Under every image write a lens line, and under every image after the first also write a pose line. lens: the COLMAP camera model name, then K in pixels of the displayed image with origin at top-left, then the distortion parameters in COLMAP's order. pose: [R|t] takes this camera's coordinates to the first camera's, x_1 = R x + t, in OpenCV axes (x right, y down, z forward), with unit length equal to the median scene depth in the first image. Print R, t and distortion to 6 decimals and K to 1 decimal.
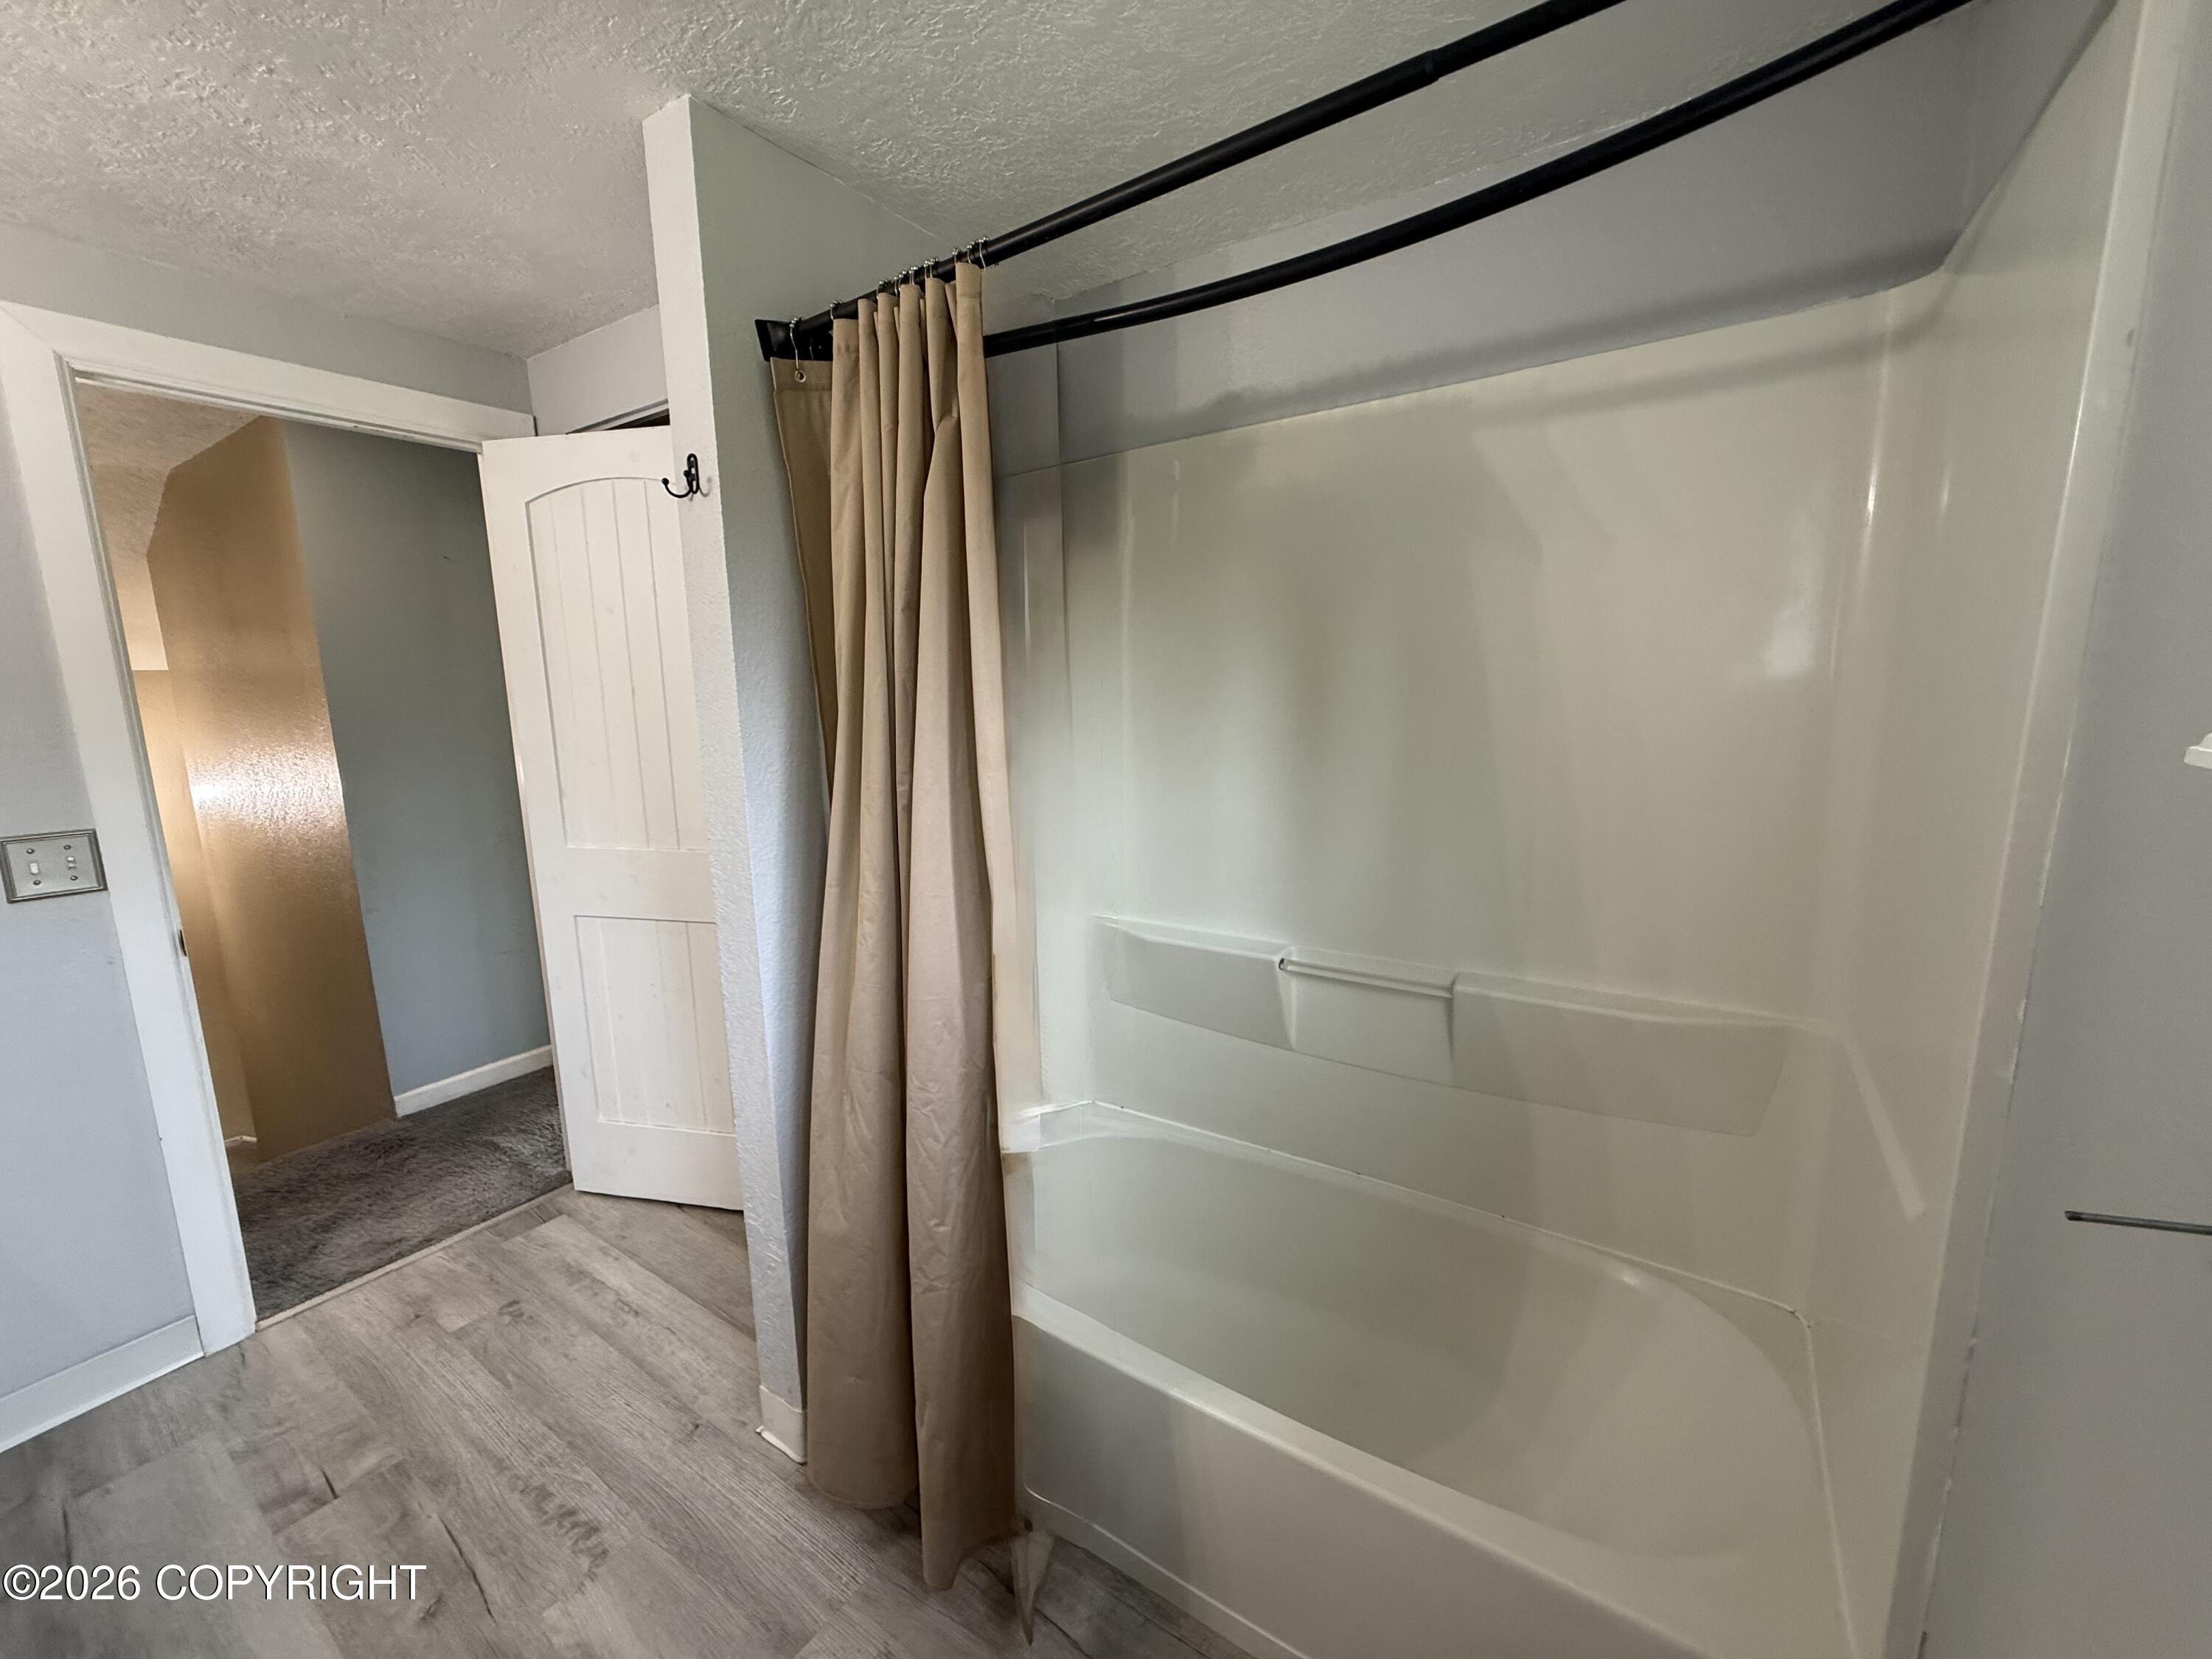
lens RADIAL K [[882.8, 0, 1099.0], [0, 882.8, 826.1], [0, 0, 1]] dist [-0.001331, 0.000439]
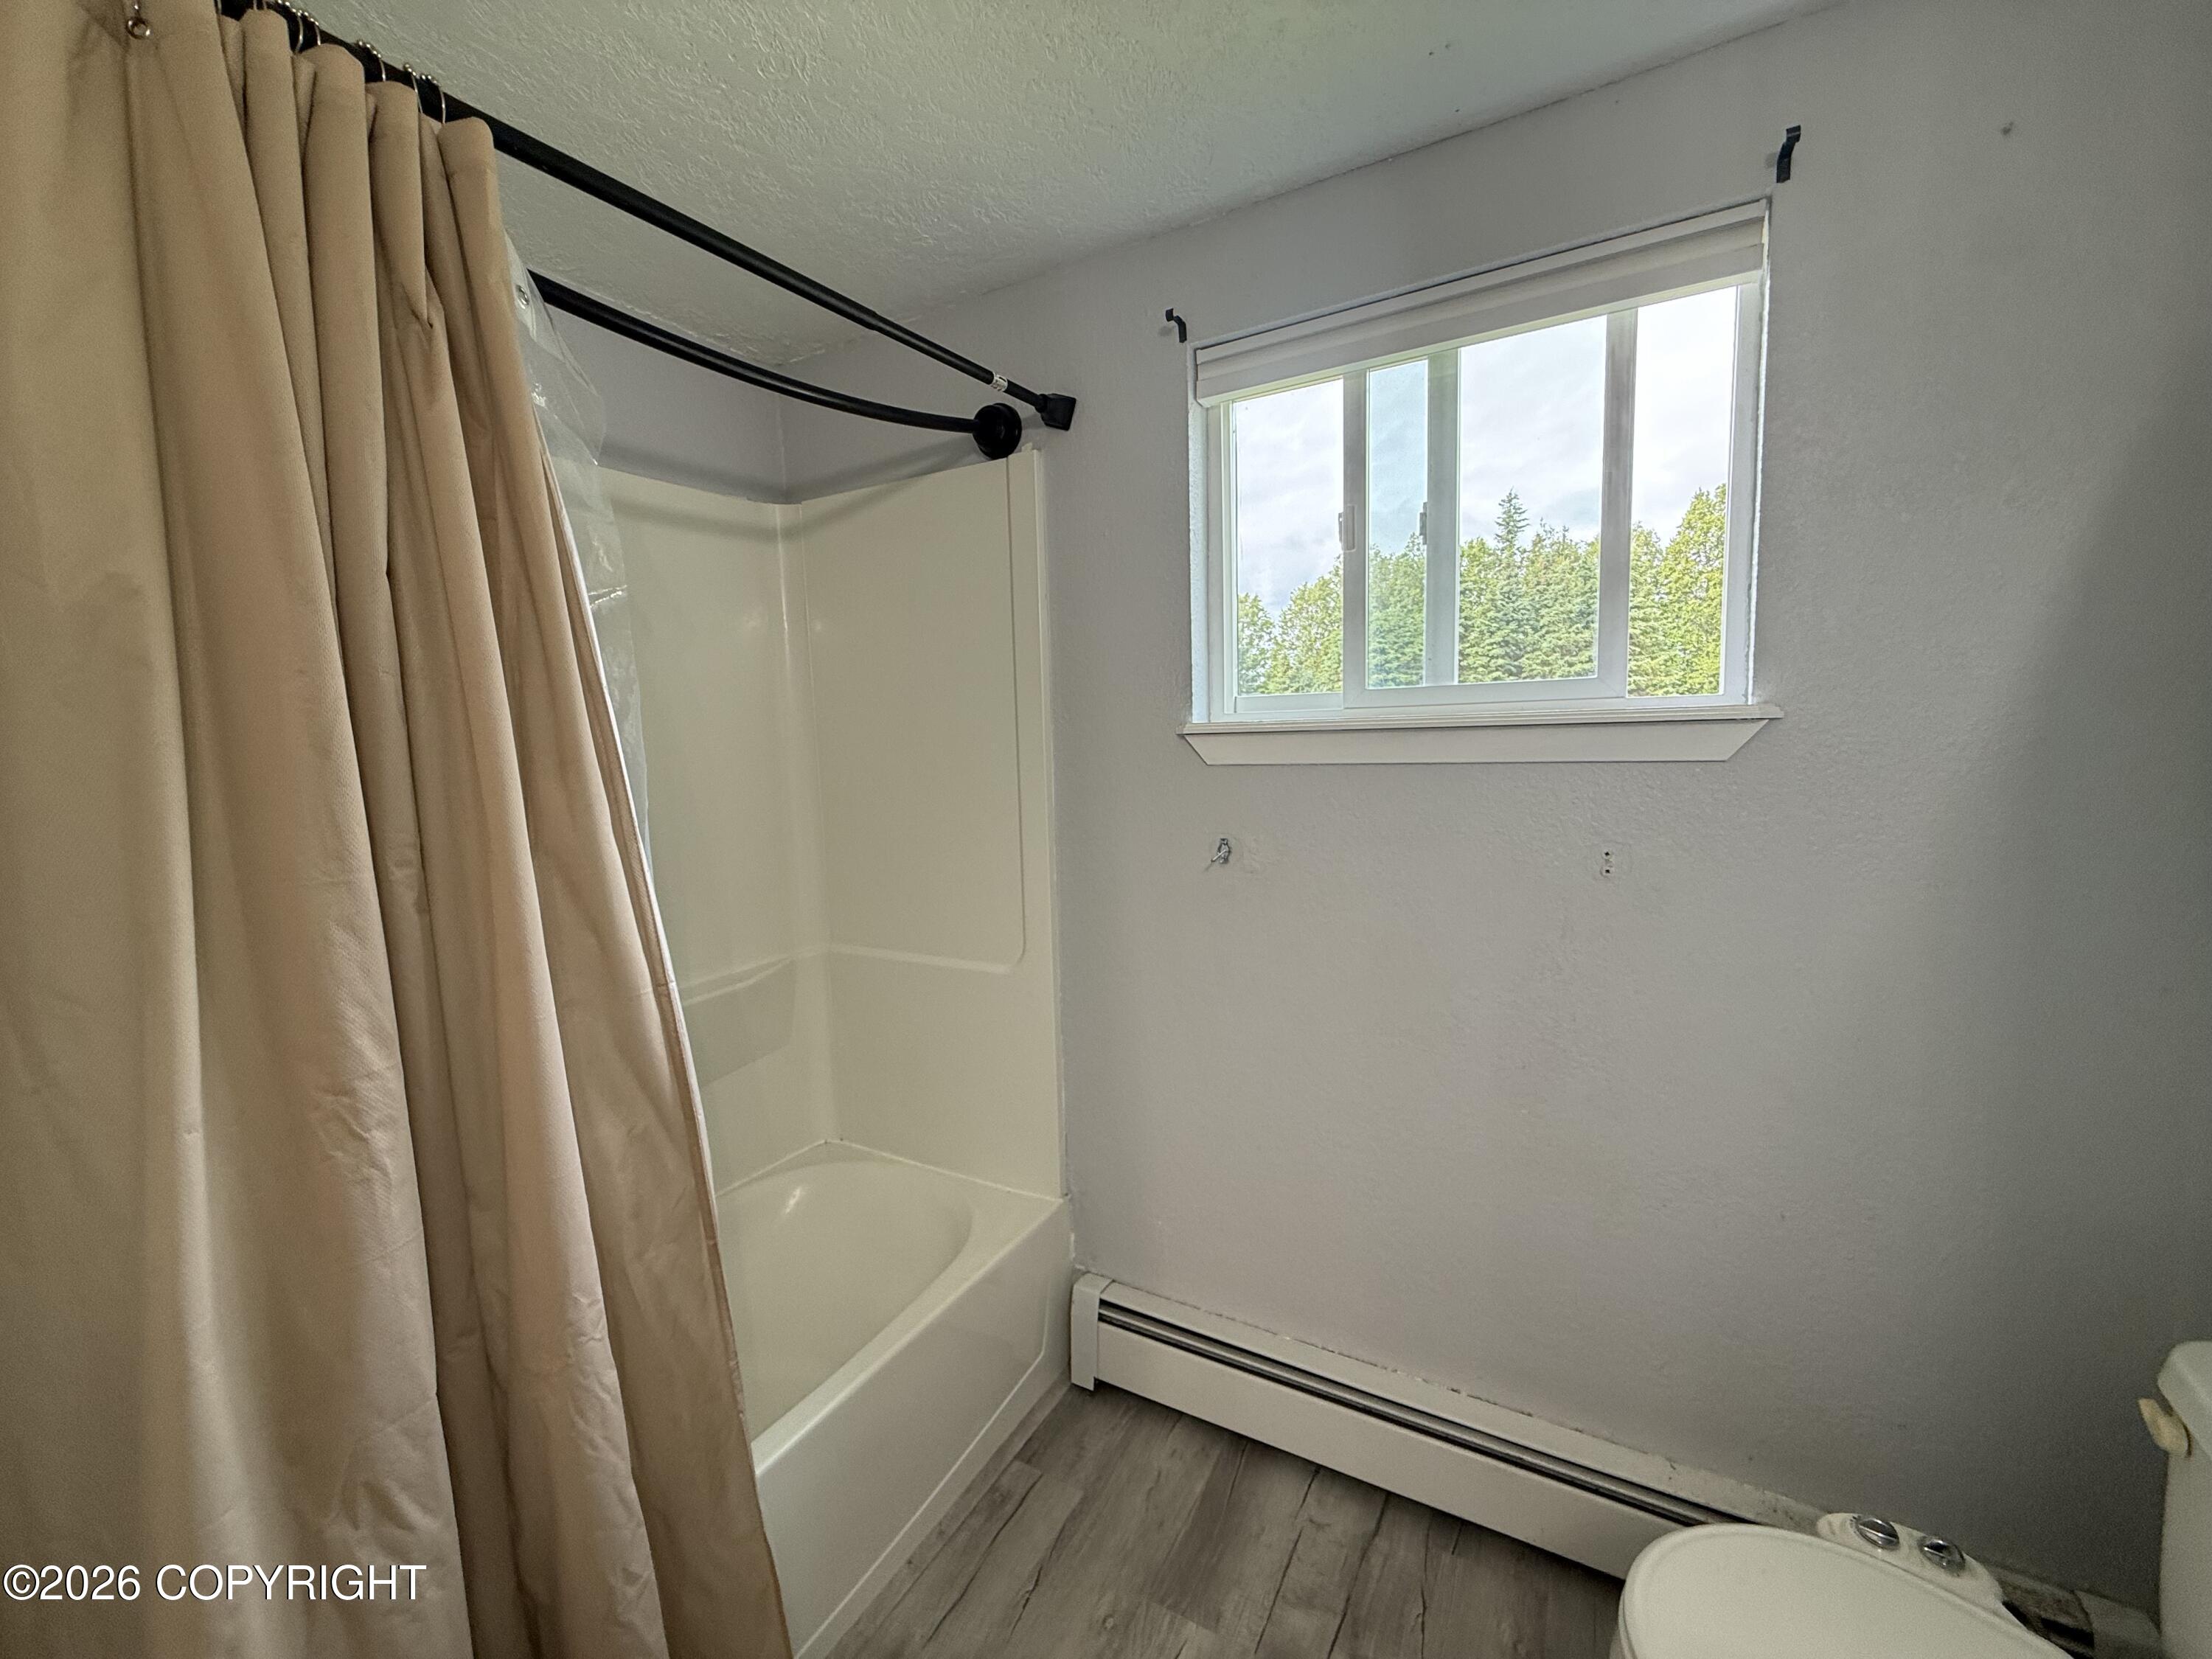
lens RADIAL K [[882.8, 0, 1099.0], [0, 882.8, 826.1], [0, 0, 1]] dist [-0.001331, 0.000439]
pose [[-0.079508, -0.084083, 0.993282, -0.713848], [0.197902, 0.975270, 0.098399, -0.039633], [-0.976992, 0.204396, -0.060901, 0.499789]]
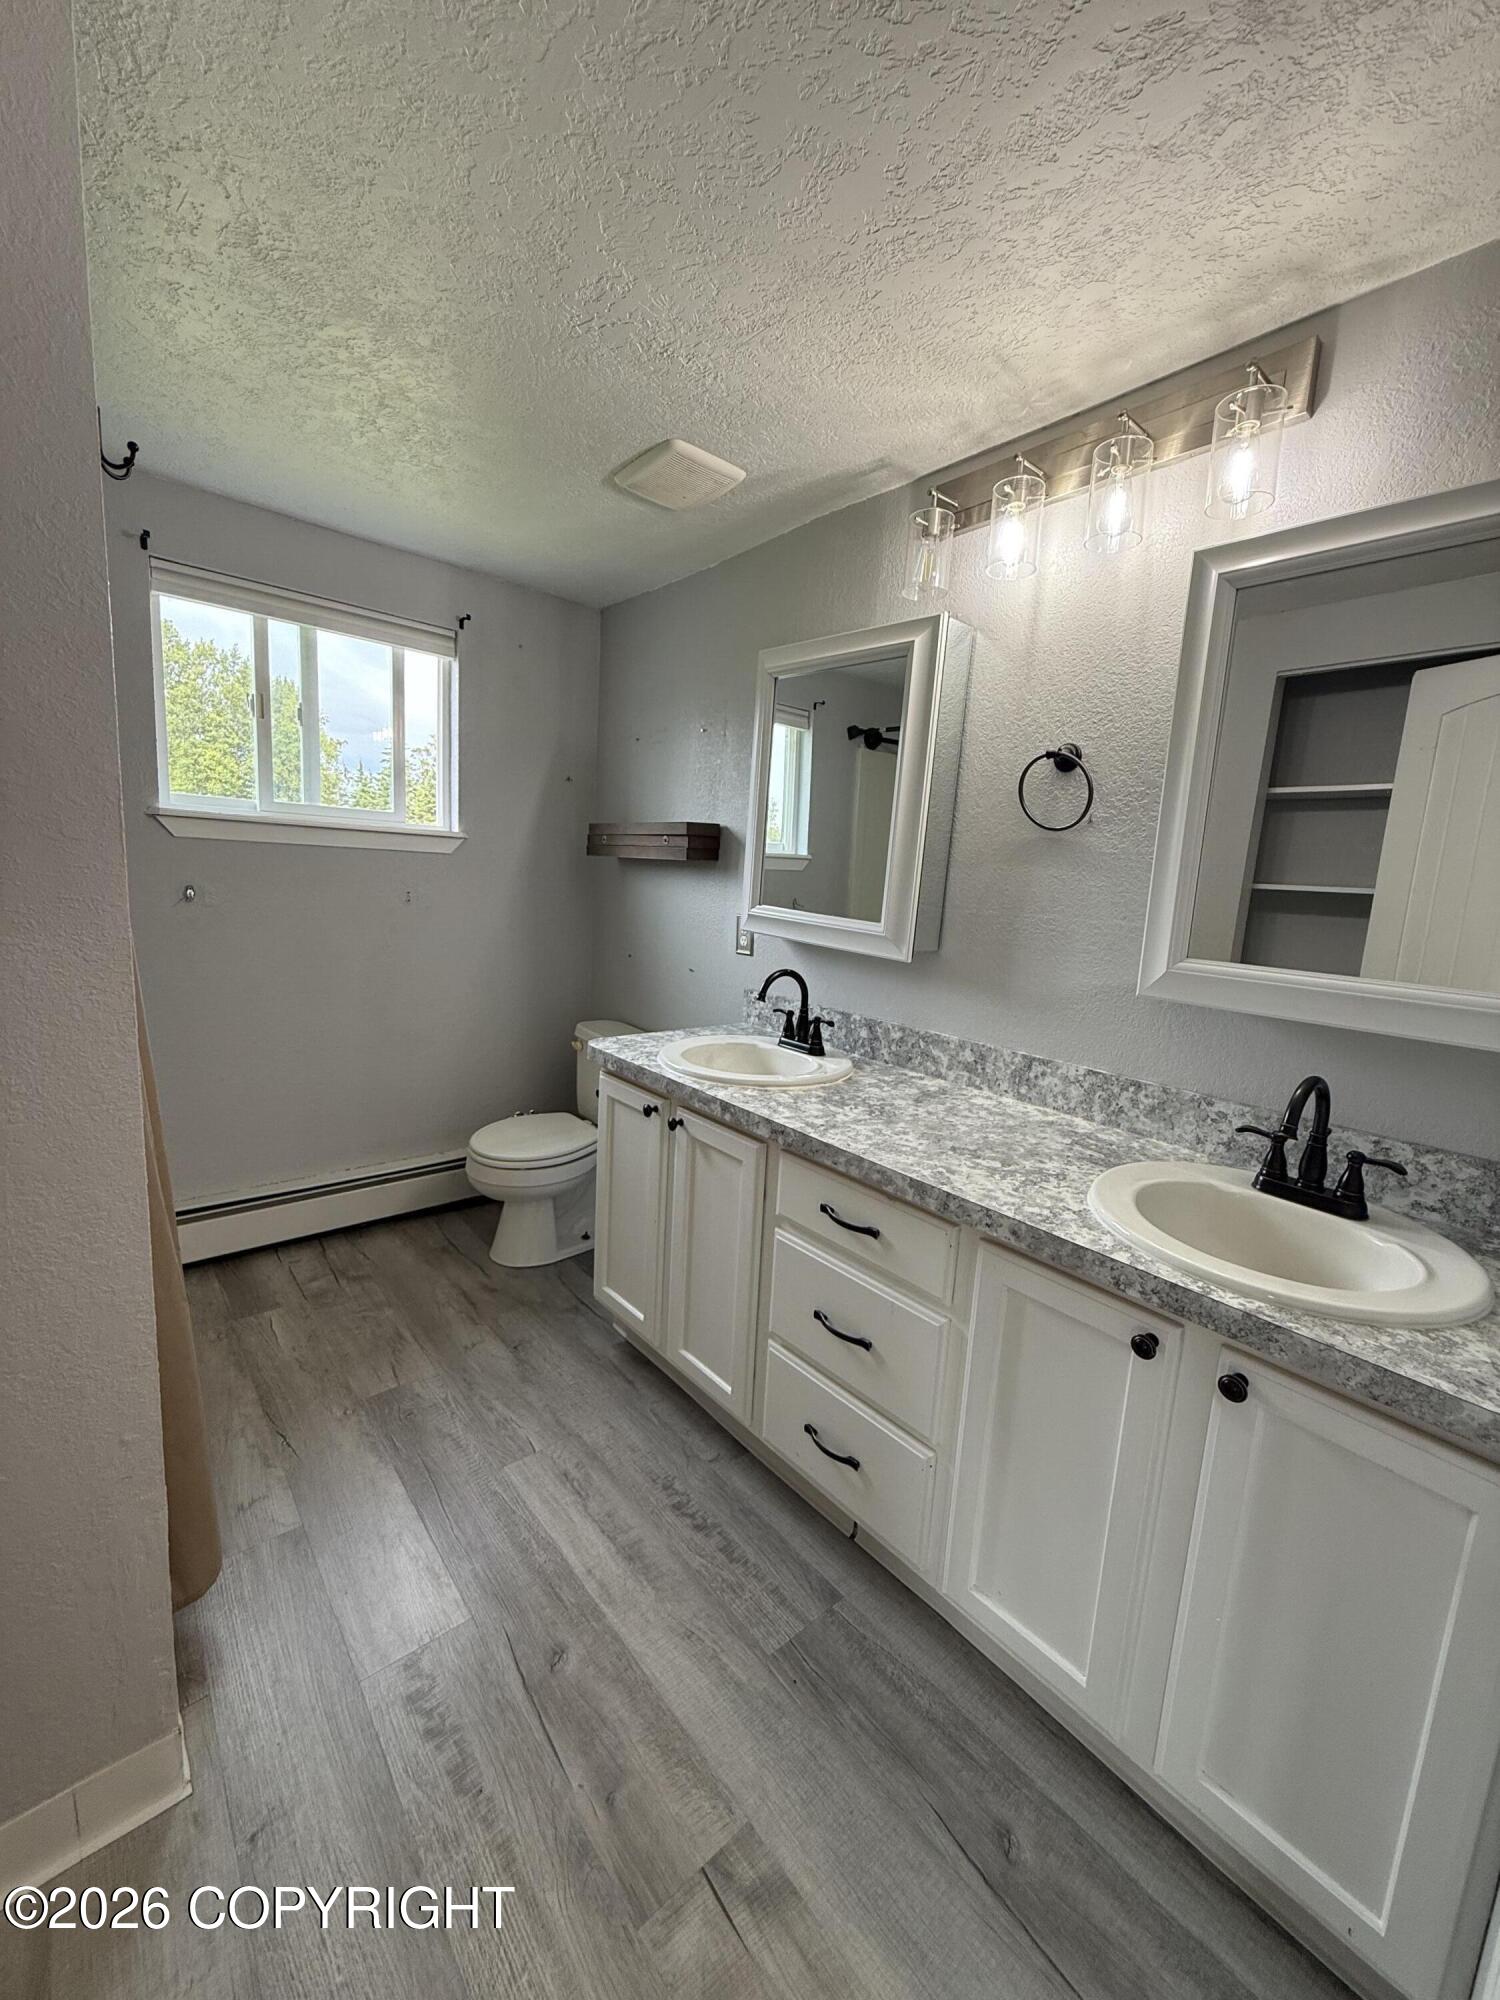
lens RADIAL K [[798.2, 0, 750.0], [0, 798.2, 1000.0], [0, 0, 1]] dist [-0.001331, 0.000439]
pose [[-0.965519, -0.076053, 0.248975, -1.099291], [0.005104, 0.950662, 0.310188, -0.151041], [-0.260282, 0.300763, -0.917494, 1.499432]]
